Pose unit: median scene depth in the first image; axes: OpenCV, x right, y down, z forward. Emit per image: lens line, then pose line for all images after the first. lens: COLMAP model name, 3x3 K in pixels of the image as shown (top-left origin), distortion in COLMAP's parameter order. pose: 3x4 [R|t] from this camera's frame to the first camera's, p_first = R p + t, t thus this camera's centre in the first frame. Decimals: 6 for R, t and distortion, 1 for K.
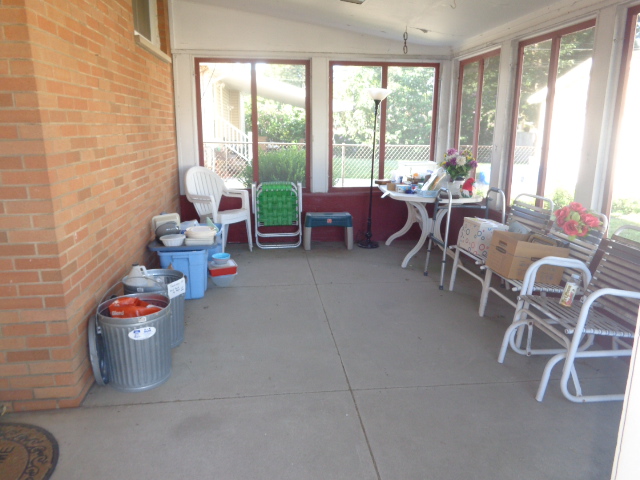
lens RADIAL K [[480.4, 0, 318.9], [0, 480.4, 240.5], [0, 0, 1]] dist [0.001103, 0.006561]
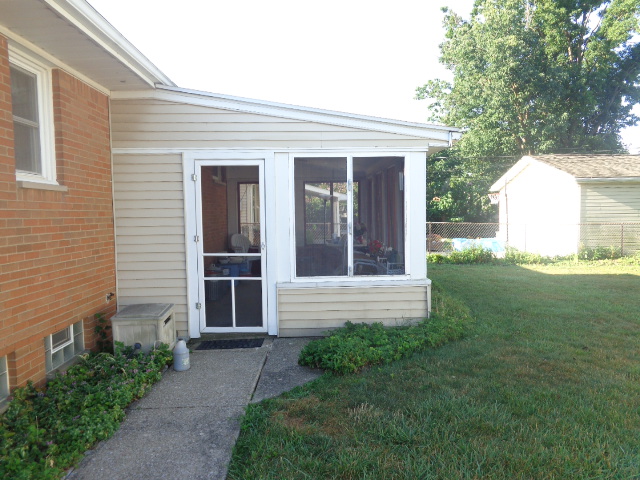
lens RADIAL K [[480.4, 0, 321.0], [0, 480.4, 240.2], [0, 0, 1]] dist [0.001103, 0.006561]
pose [[0.995572, -0.017231, -0.092412, 0.286372], [0.000880, 0.984722, -0.174131, 0.225789], [0.094000, 0.173278, 0.980377, -0.948071]]
